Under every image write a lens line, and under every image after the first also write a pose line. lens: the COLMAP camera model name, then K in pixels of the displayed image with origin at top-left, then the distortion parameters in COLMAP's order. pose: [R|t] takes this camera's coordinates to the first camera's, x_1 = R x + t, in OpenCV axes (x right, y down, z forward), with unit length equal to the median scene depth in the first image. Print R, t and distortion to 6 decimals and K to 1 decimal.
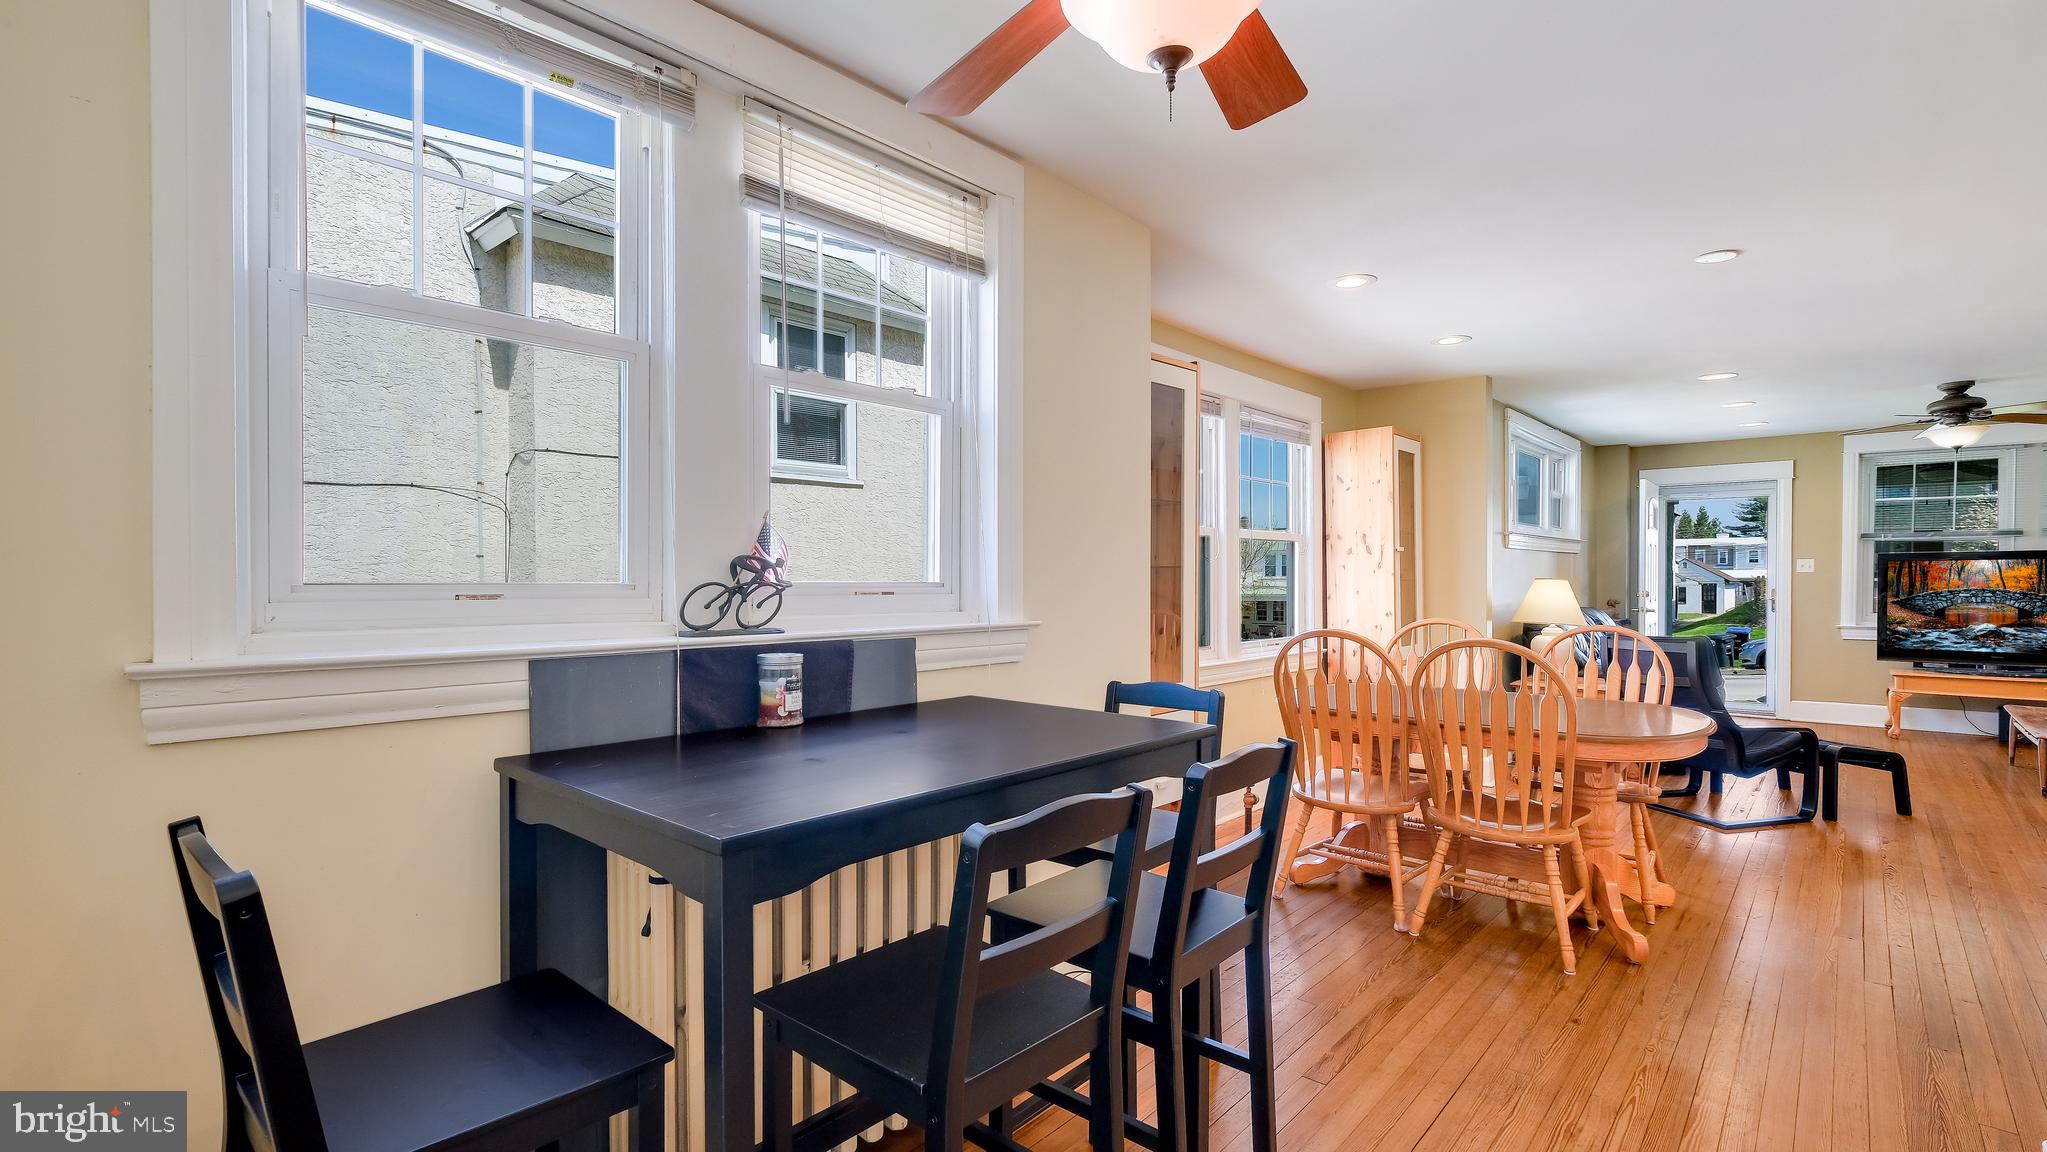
lens RADIAL K [[926.1, 0, 1018.2], [0, 926.1, 600.0], [0, 0, 1]] dist [-0.011872, 0.003729]
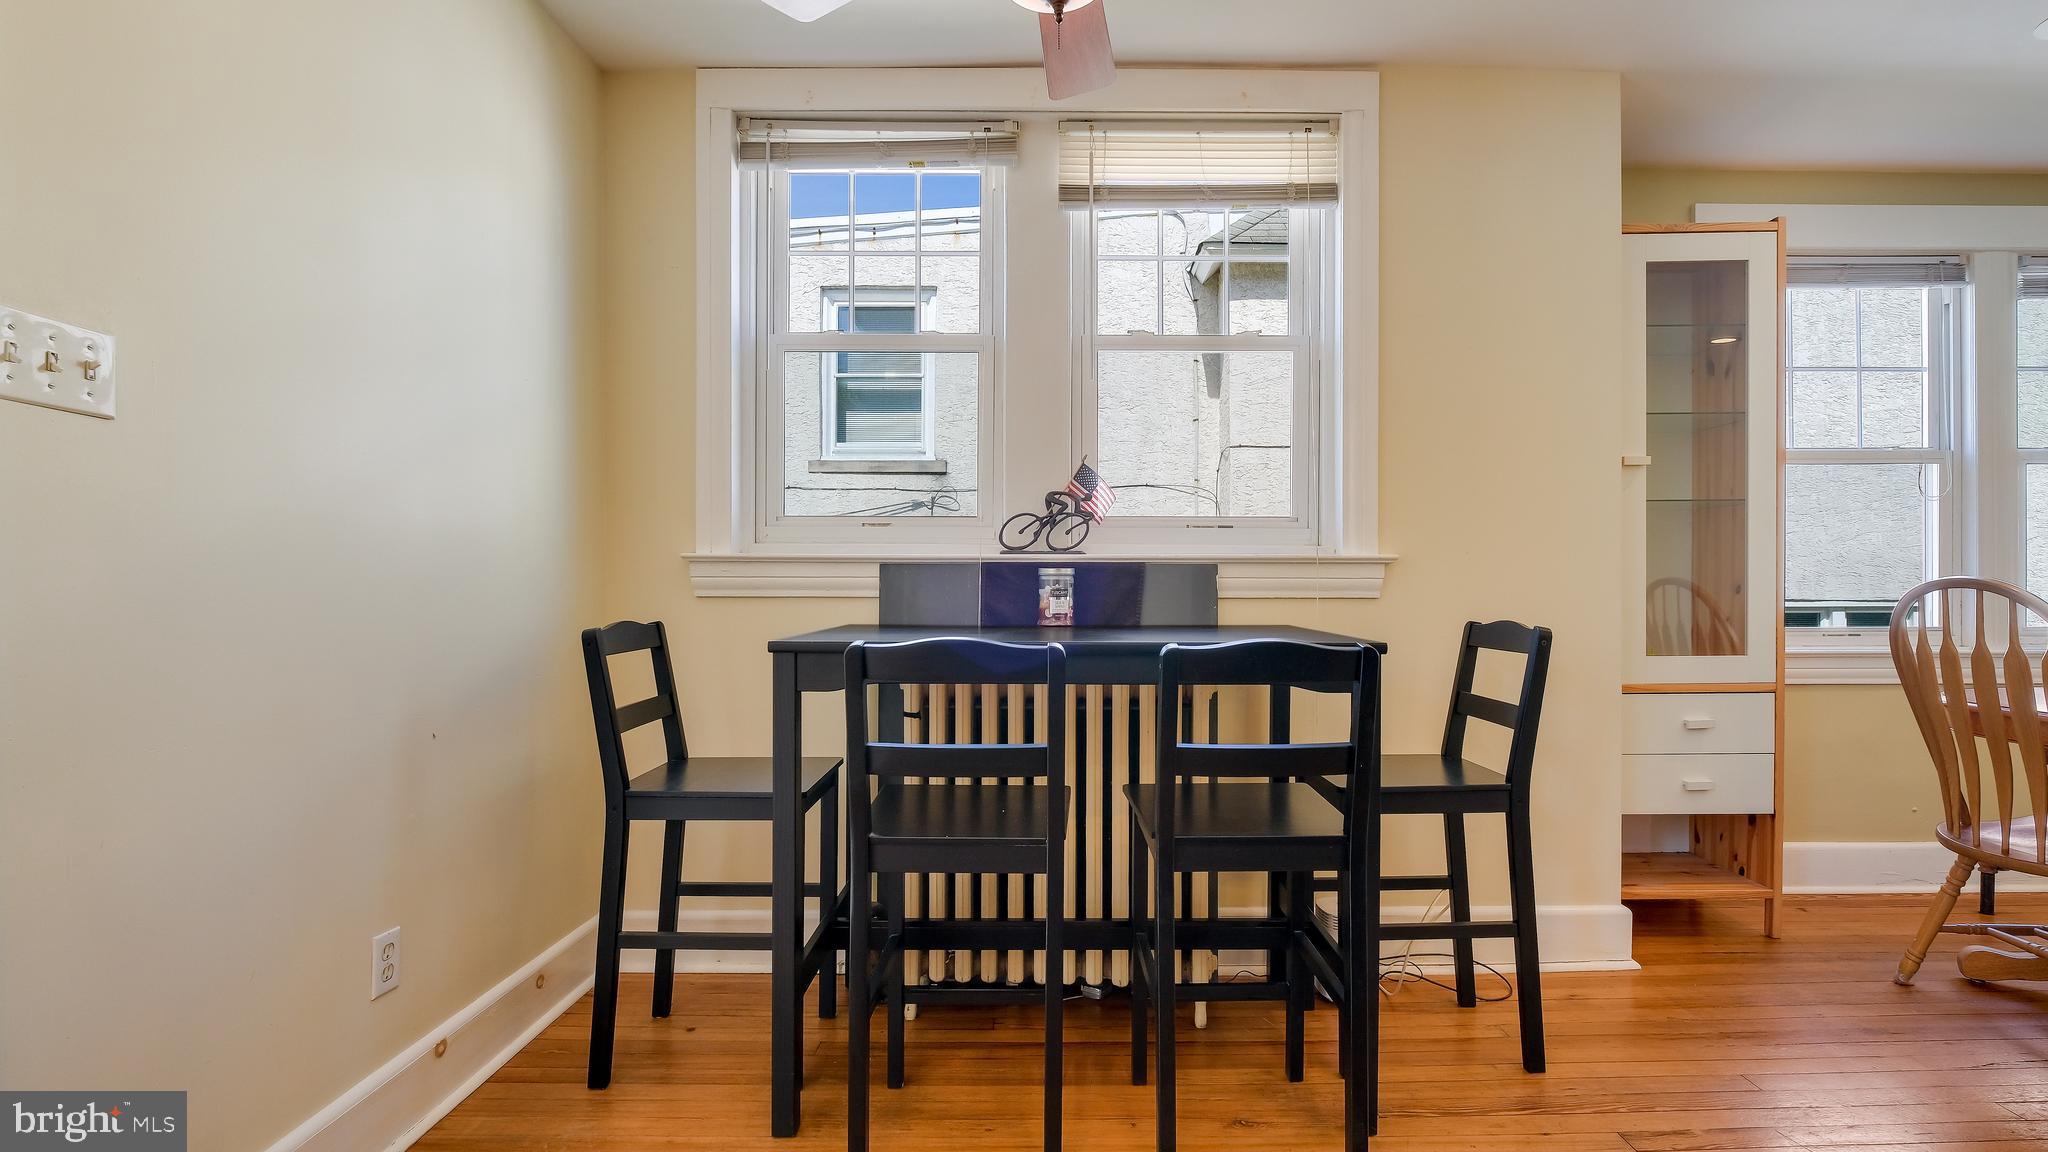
lens RADIAL K [[926.6, 0, 1016.8], [0, 926.6, 596.9], [0, 0, 1]] dist [-0.011872, 0.003729]
pose [[0.668758, 0.017088, -0.743284, 0.515191], [-0.019556, 0.999794, 0.005390, 0.075304], [0.743223, 0.010931, 0.668954, 0.113685]]
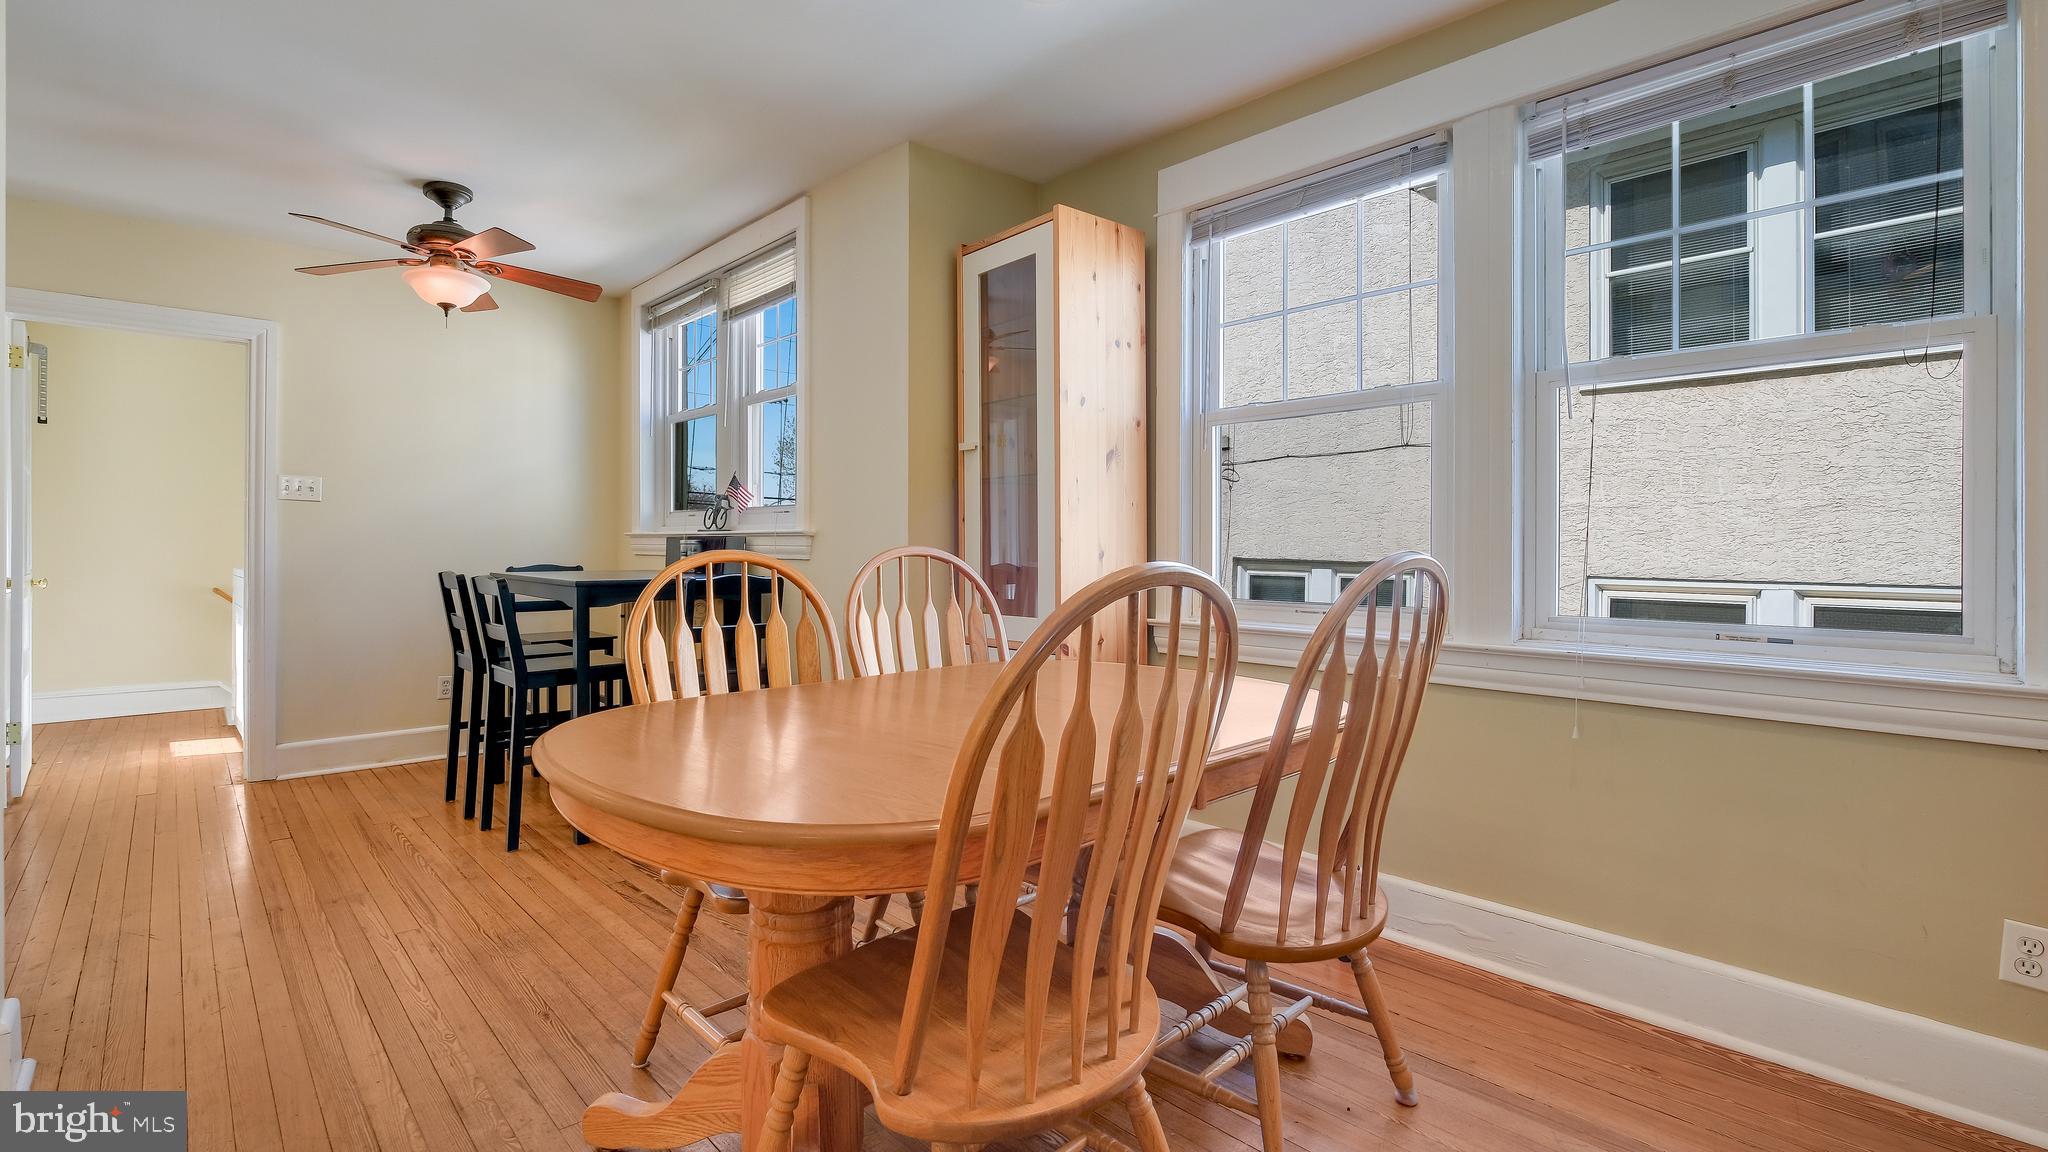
lens RADIAL K [[926.6, 0, 1016.5], [0, 926.6, 559.8], [0, 0, 1]] dist [-0.011872, 0.003729]
pose [[-0.093058, 0.015391, -0.995542, 1.499649], [-0.027029, 0.999473, 0.017979, 0.037005], [0.995294, 0.028581, -0.092593, 1.620356]]
